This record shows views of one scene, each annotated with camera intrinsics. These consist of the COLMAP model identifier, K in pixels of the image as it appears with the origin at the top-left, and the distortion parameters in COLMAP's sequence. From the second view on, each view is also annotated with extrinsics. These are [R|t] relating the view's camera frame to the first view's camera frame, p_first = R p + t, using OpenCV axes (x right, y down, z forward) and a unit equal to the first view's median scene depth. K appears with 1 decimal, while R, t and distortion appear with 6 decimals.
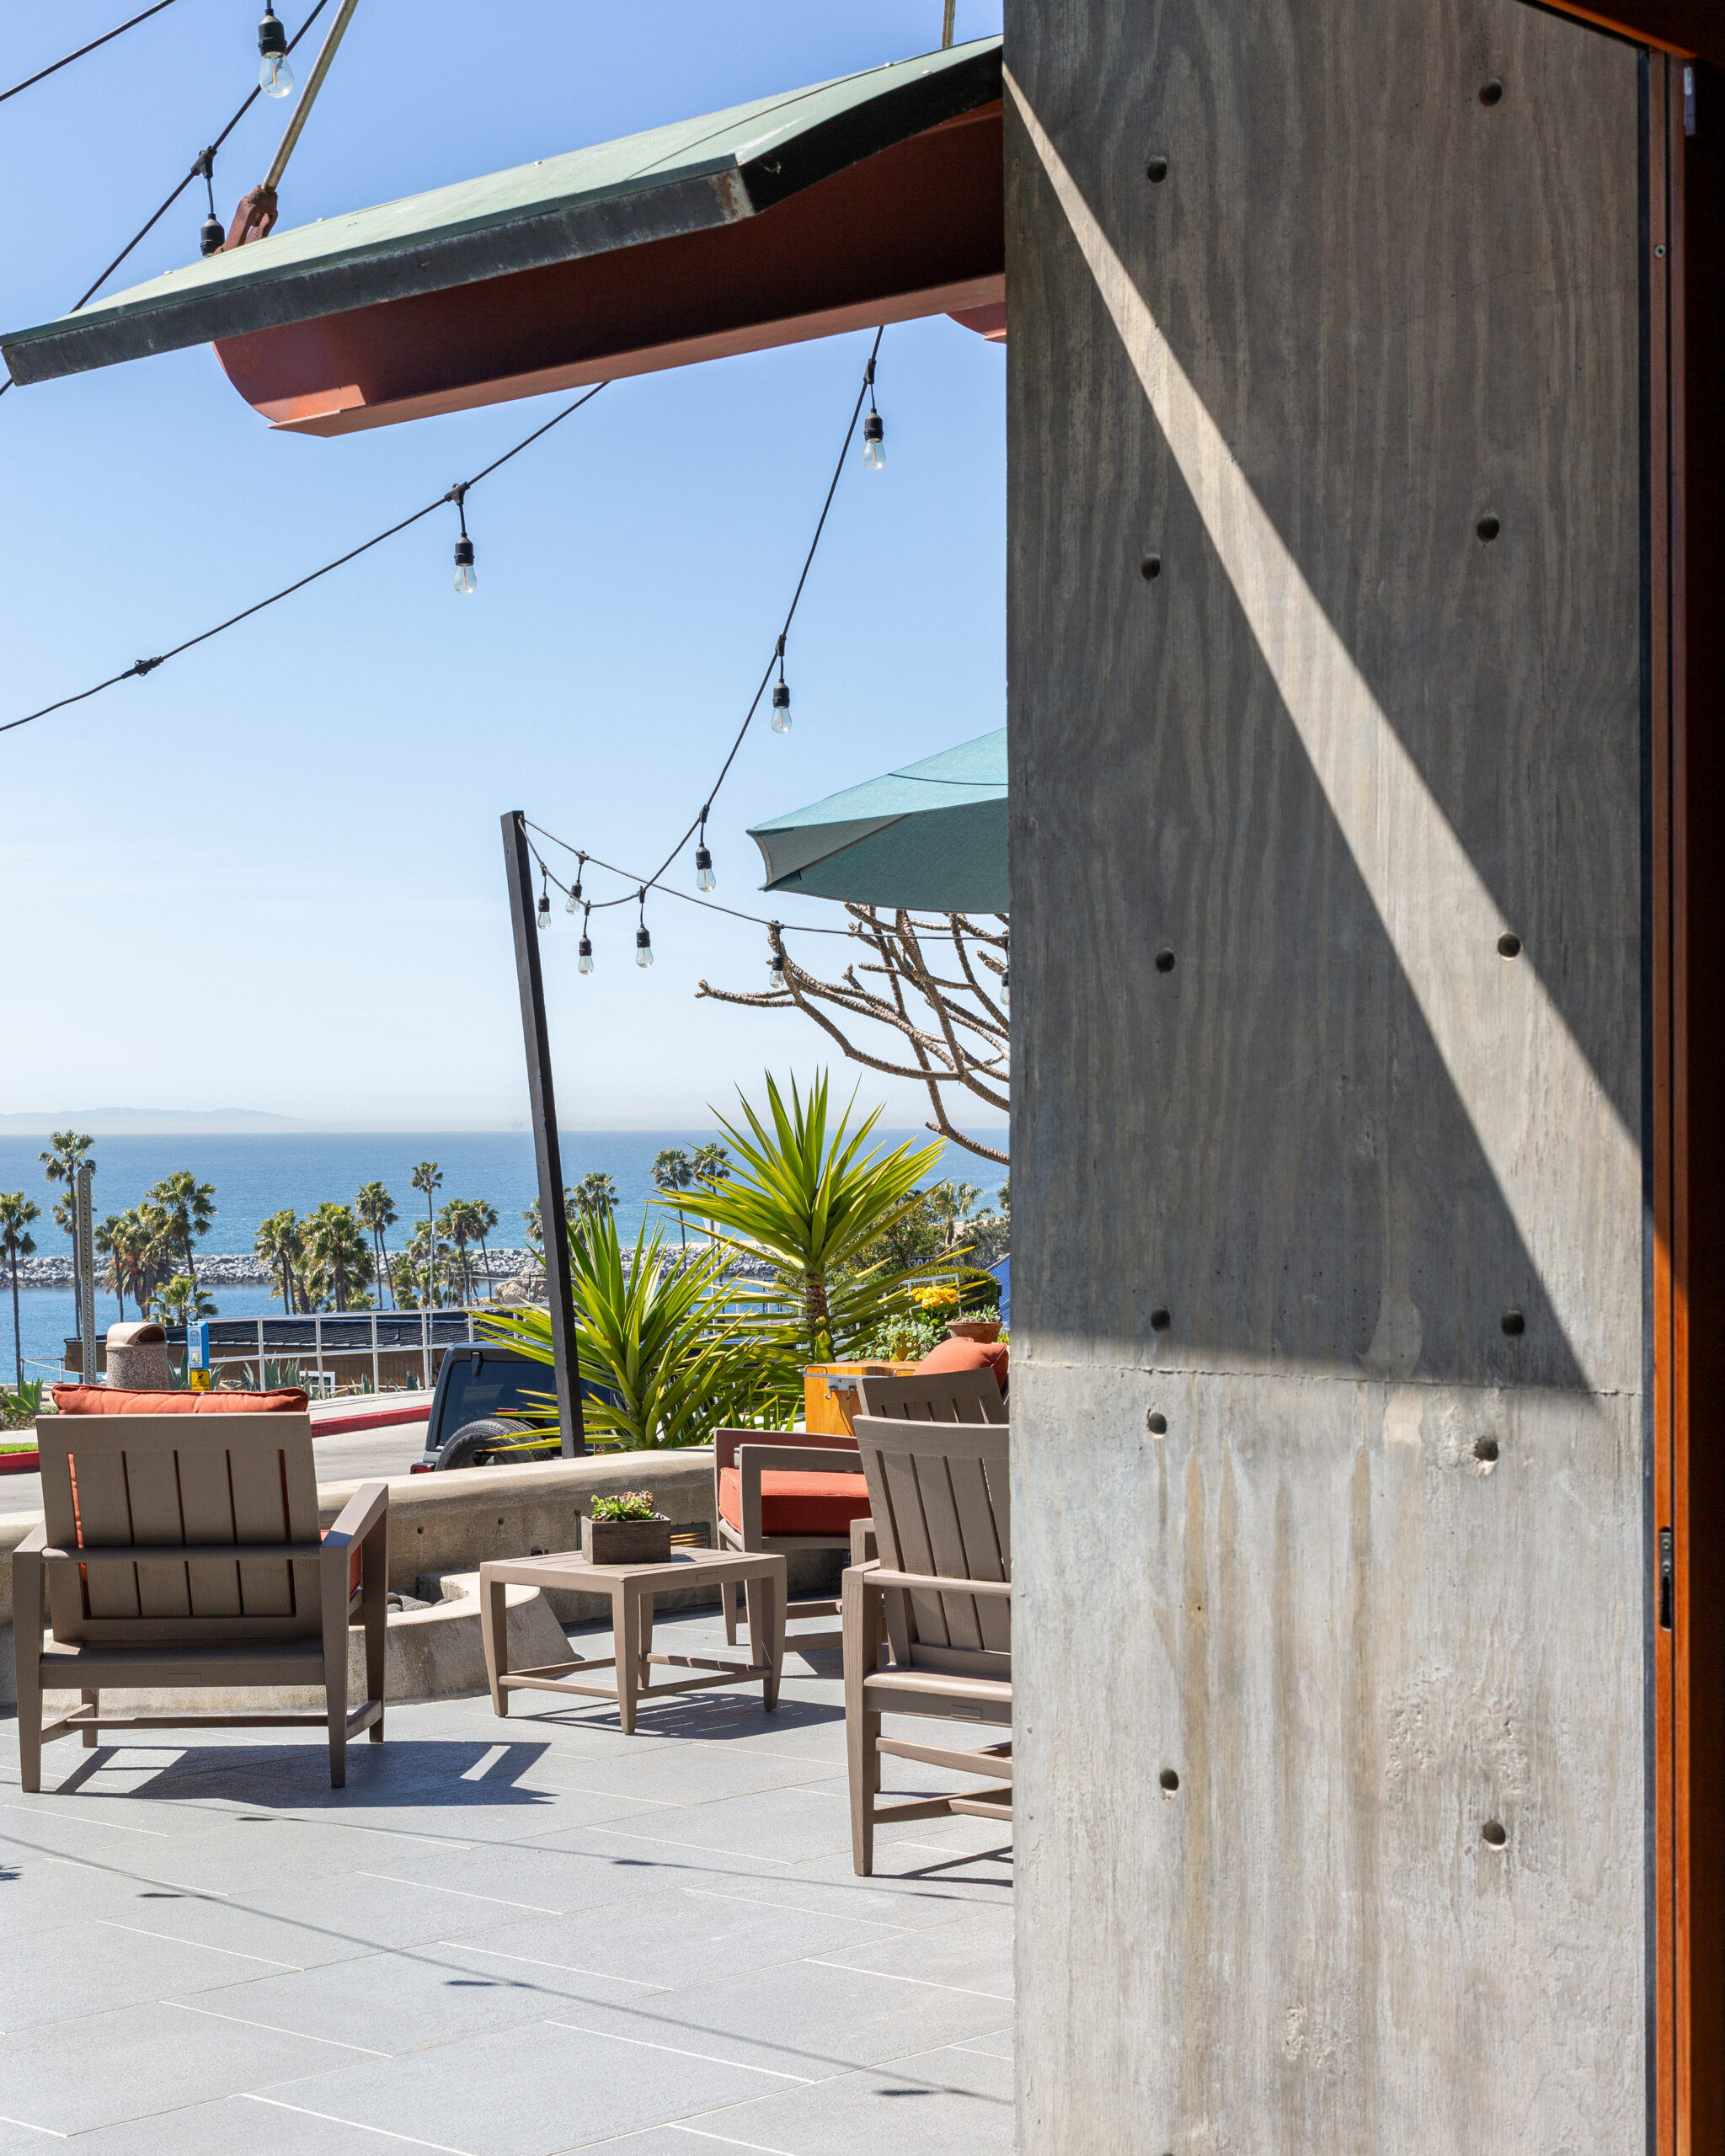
lens RADIAL K [[3712.7, 0, 862.2], [0, 3712.7, 1152.6], [0, 0, 1]] dist [0.004835, -0.048876]
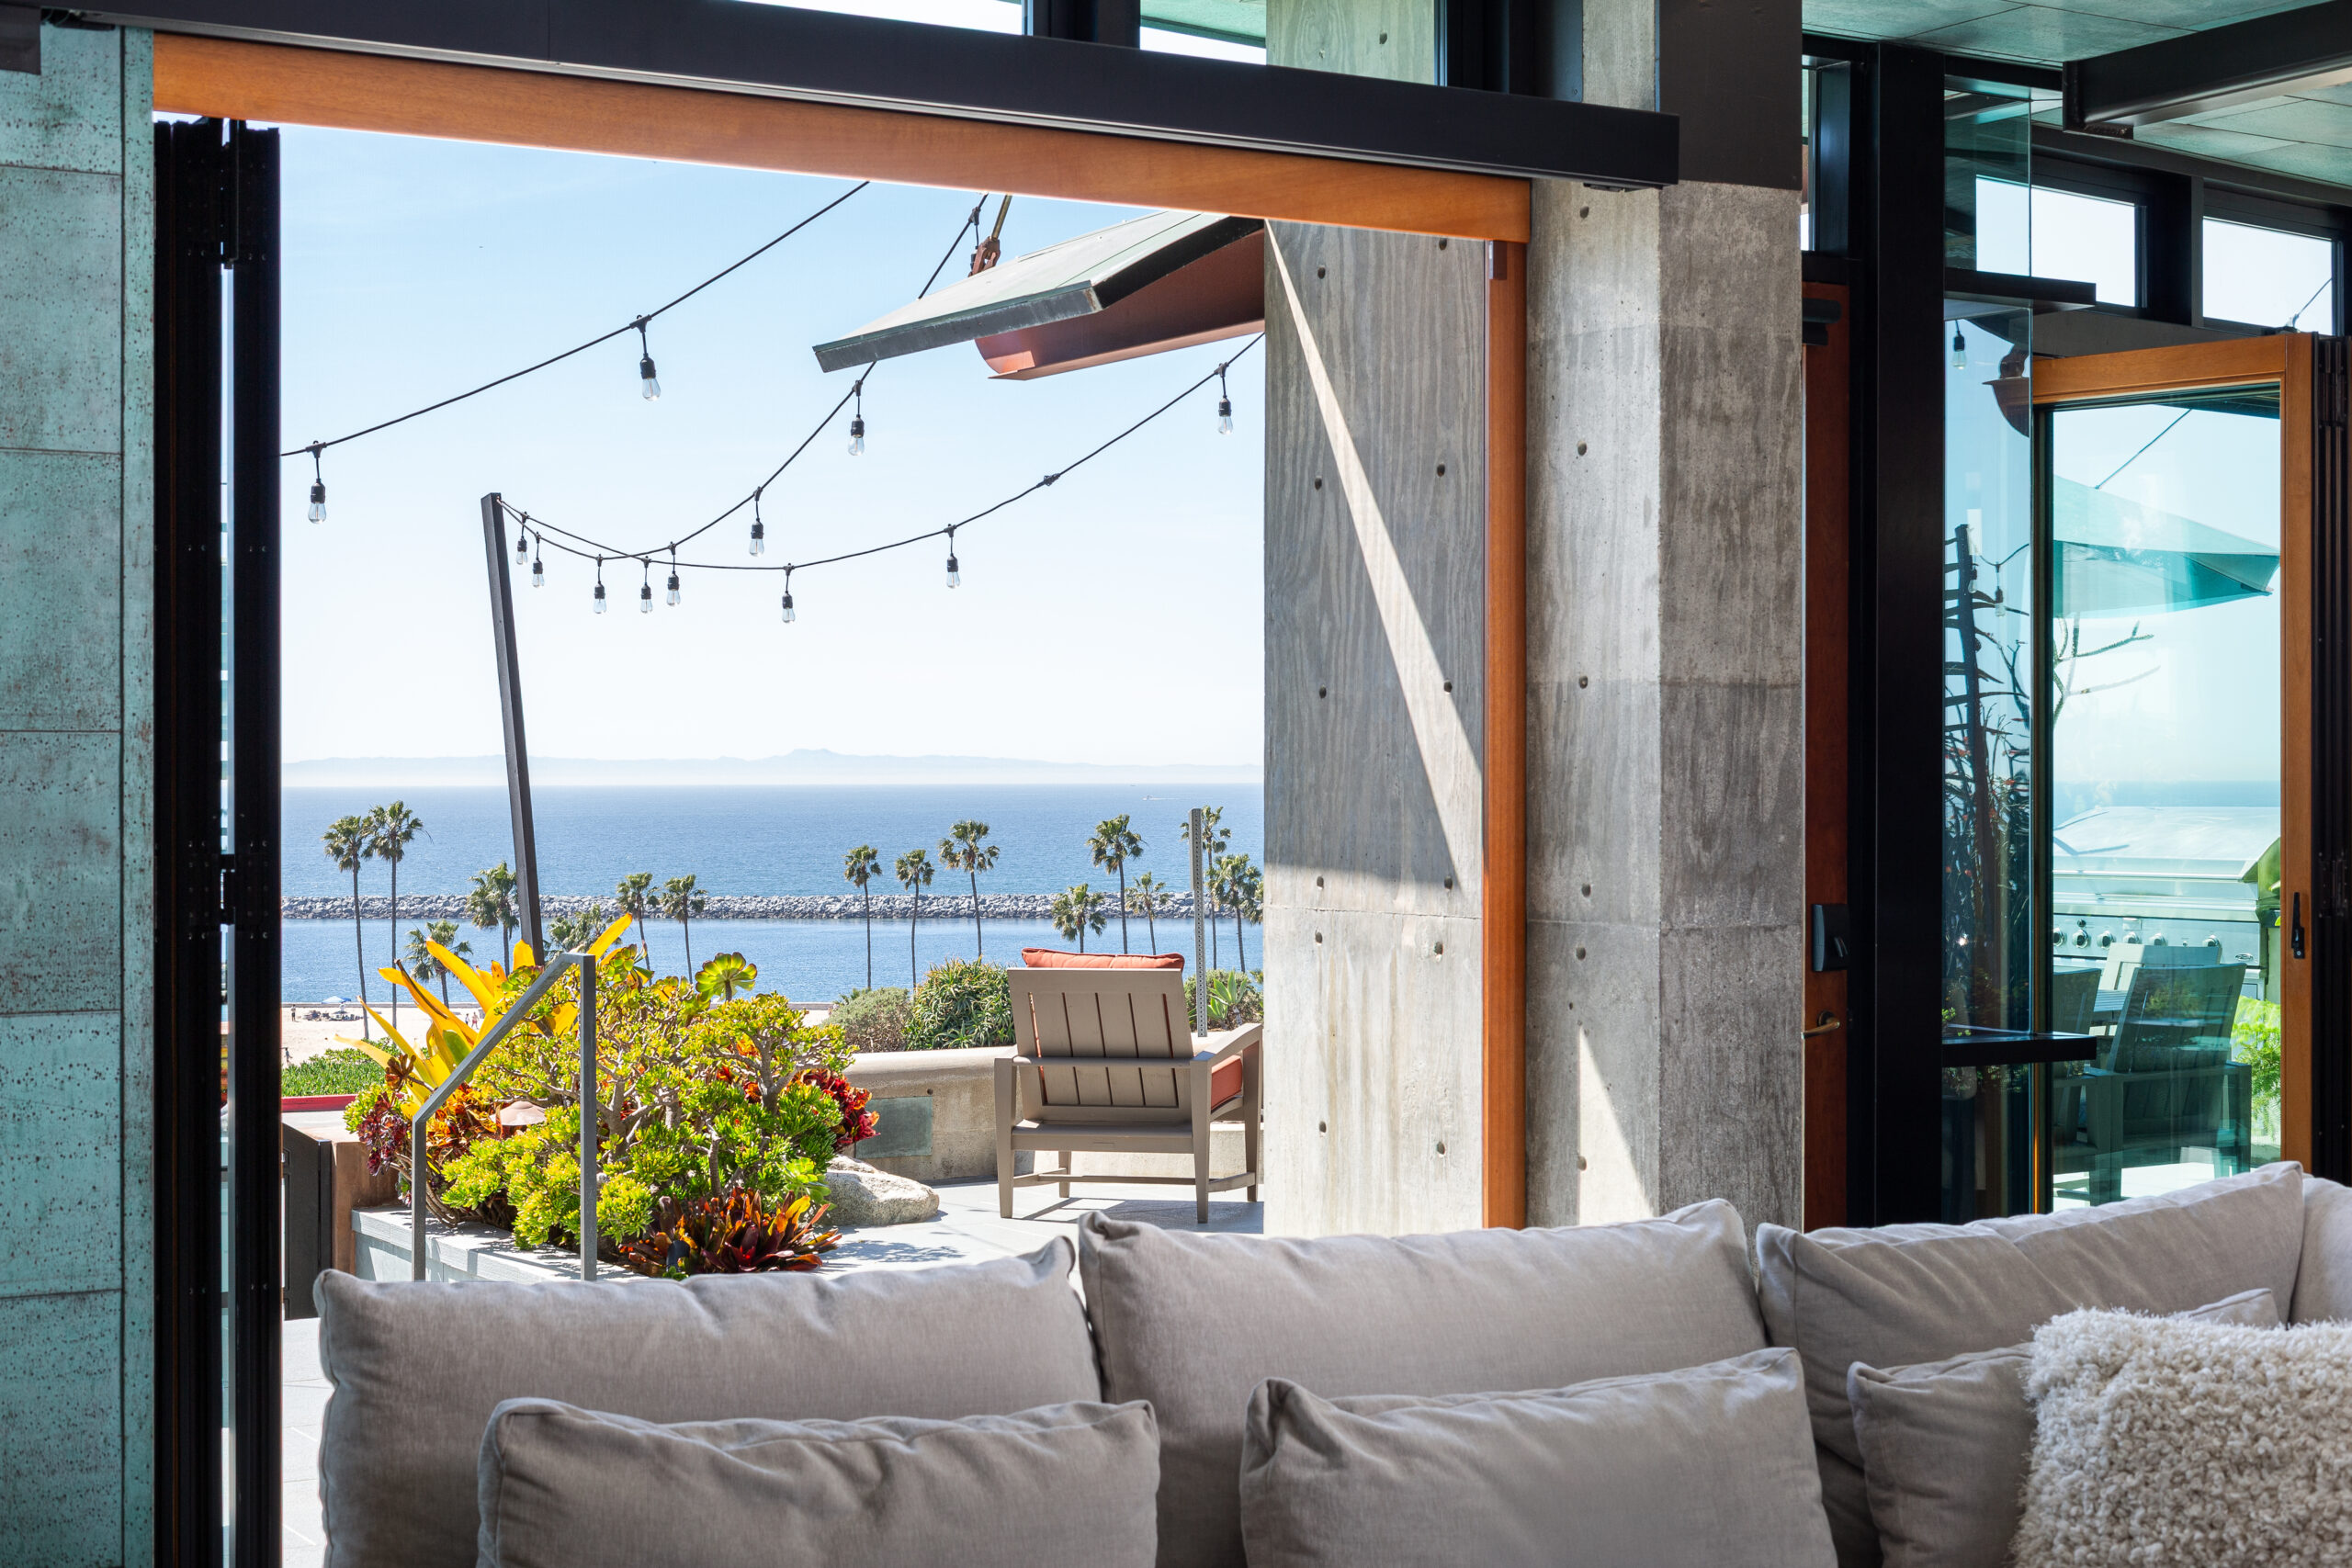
lens RADIAL K [[3419.5, 0, 1176.0], [0, 3419.5, 784.0], [0, 0, 1]] dist [-0.007544, -0.020119]
pose [[0.960967, 0.003450, -0.276640, 0.498326], [-0.004710, 0.999981, -0.003894, 0.002161], [0.276621, 0.005045, 0.960966, -0.698958]]
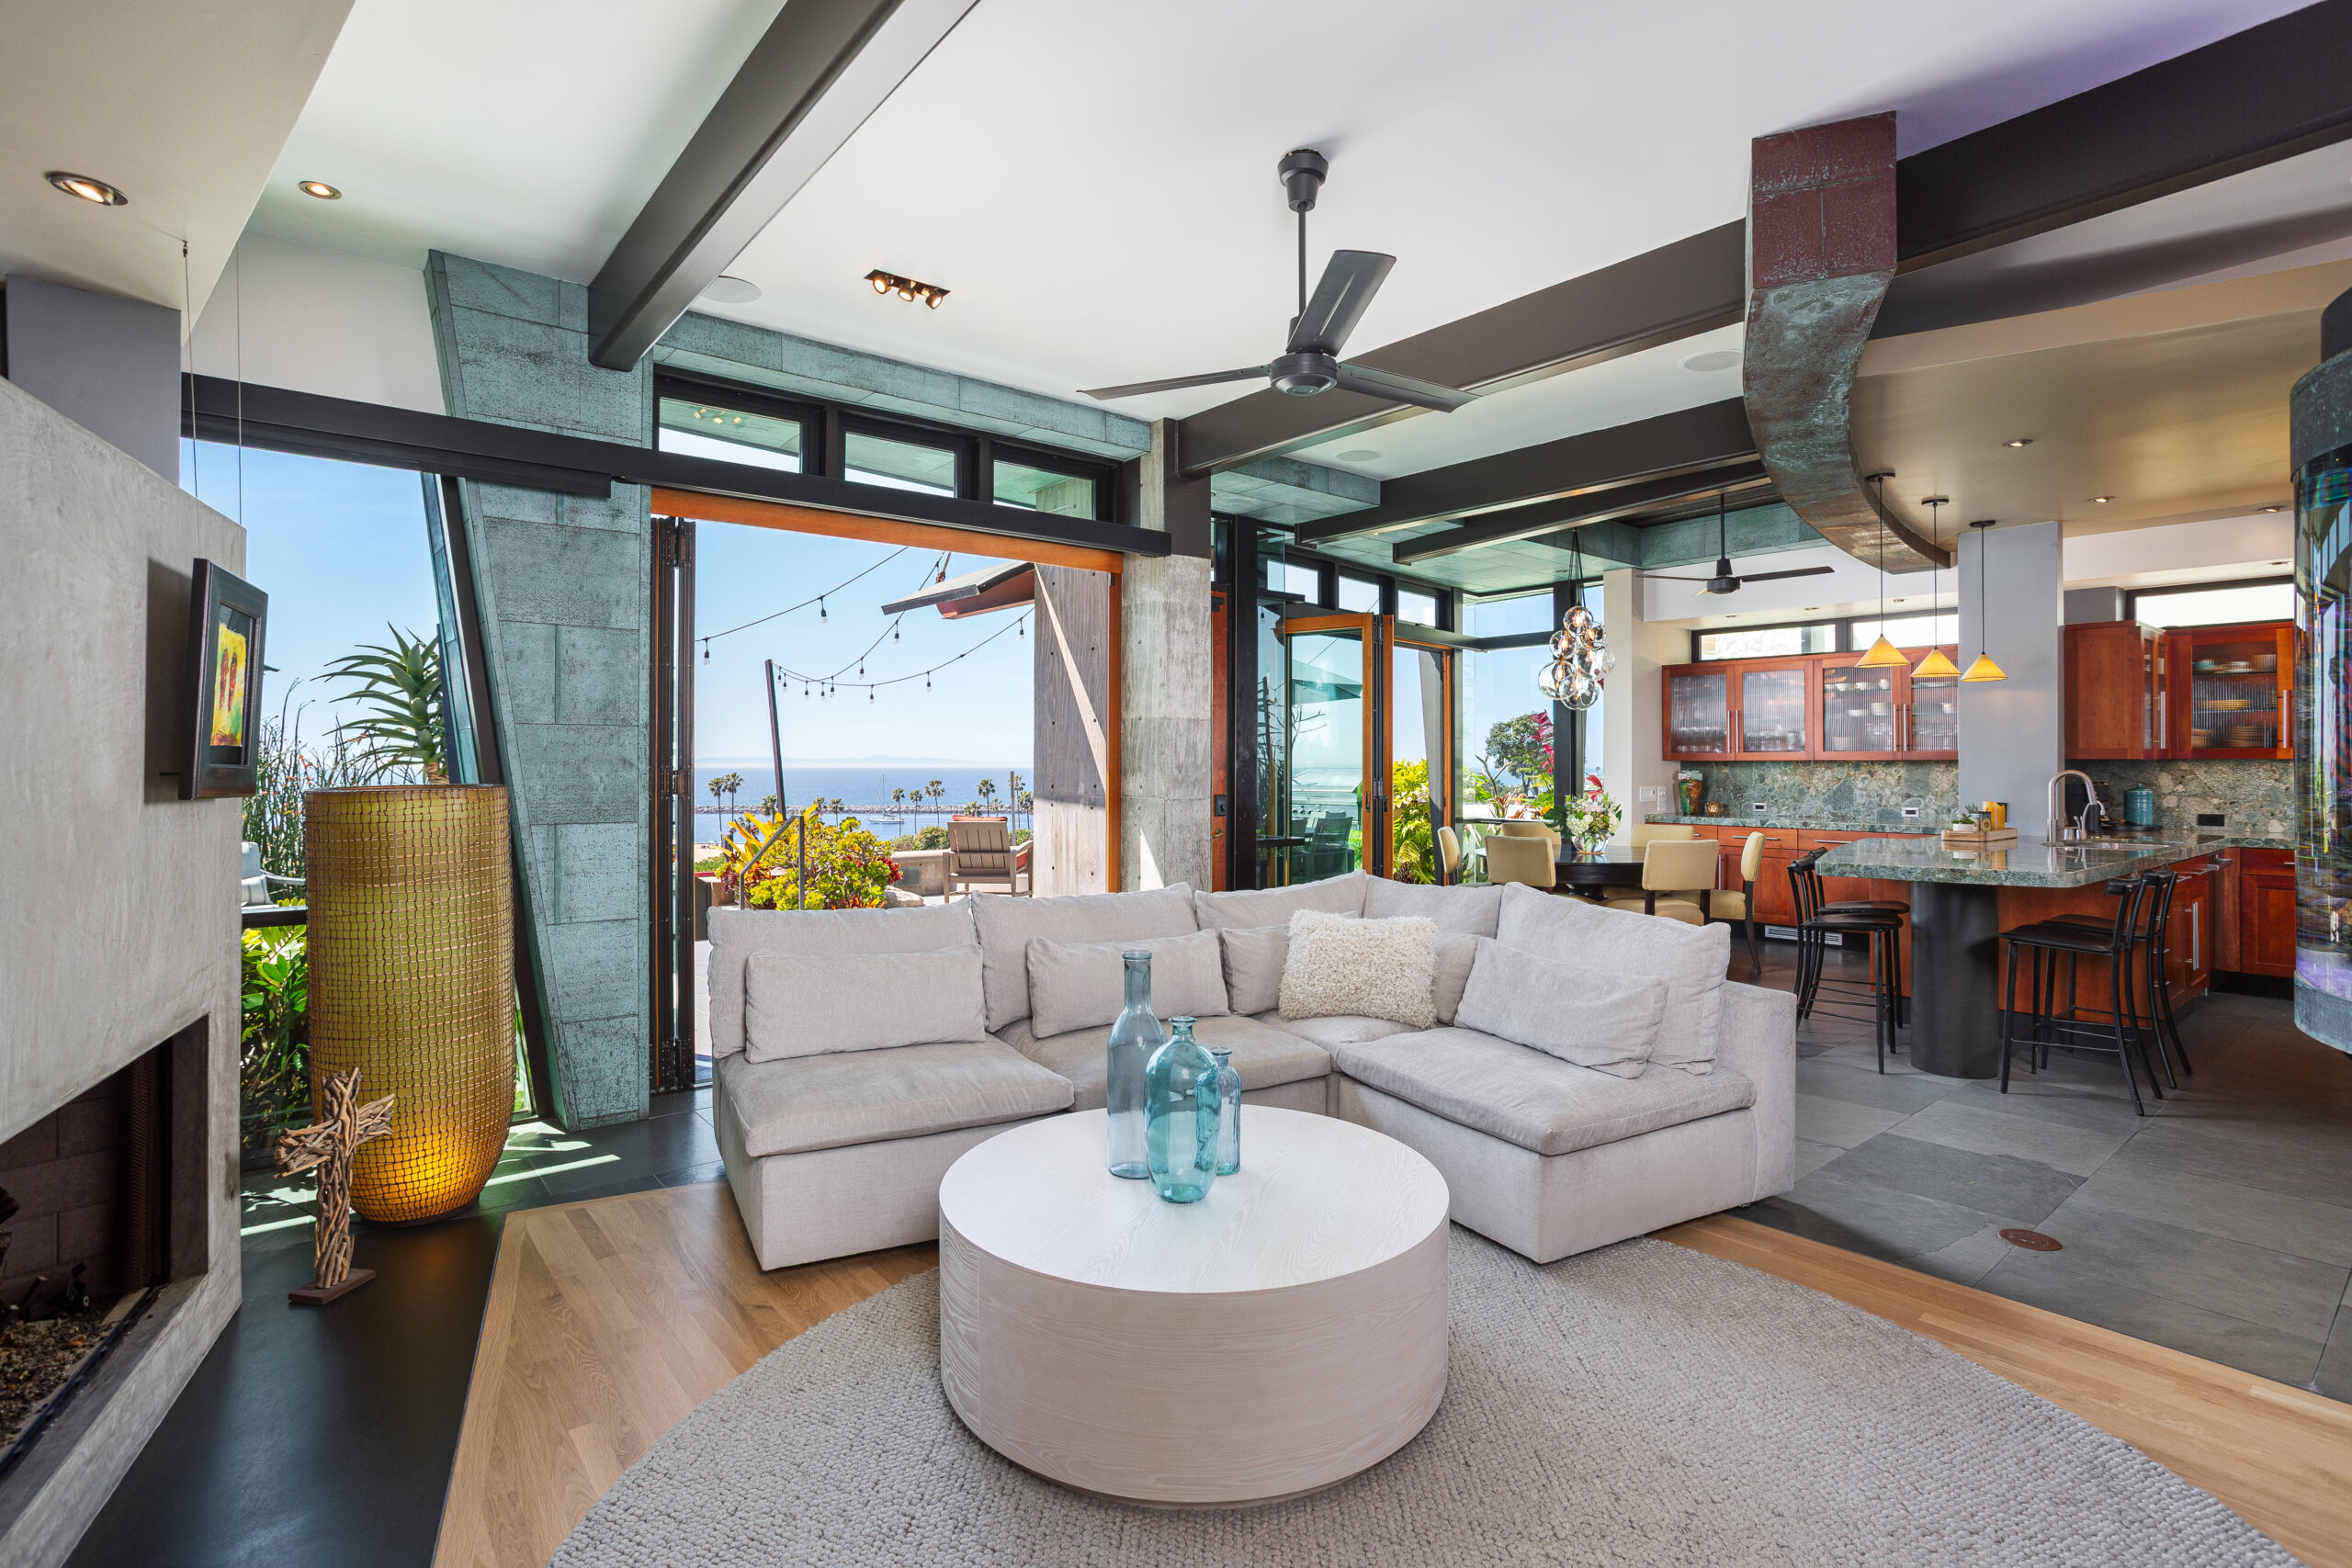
lens RADIAL K [[1145.3, 0, 1171.8], [0, 1145.3, 762.1], [0, 0, 1]] dist [-0.058966, -0.000062]
pose [[0.990705, 0.004609, -0.135950, 0.505356], [-0.006136, 0.999923, -0.010816, 0.026583], [0.135889, 0.011550, 0.990657, -0.713122]]
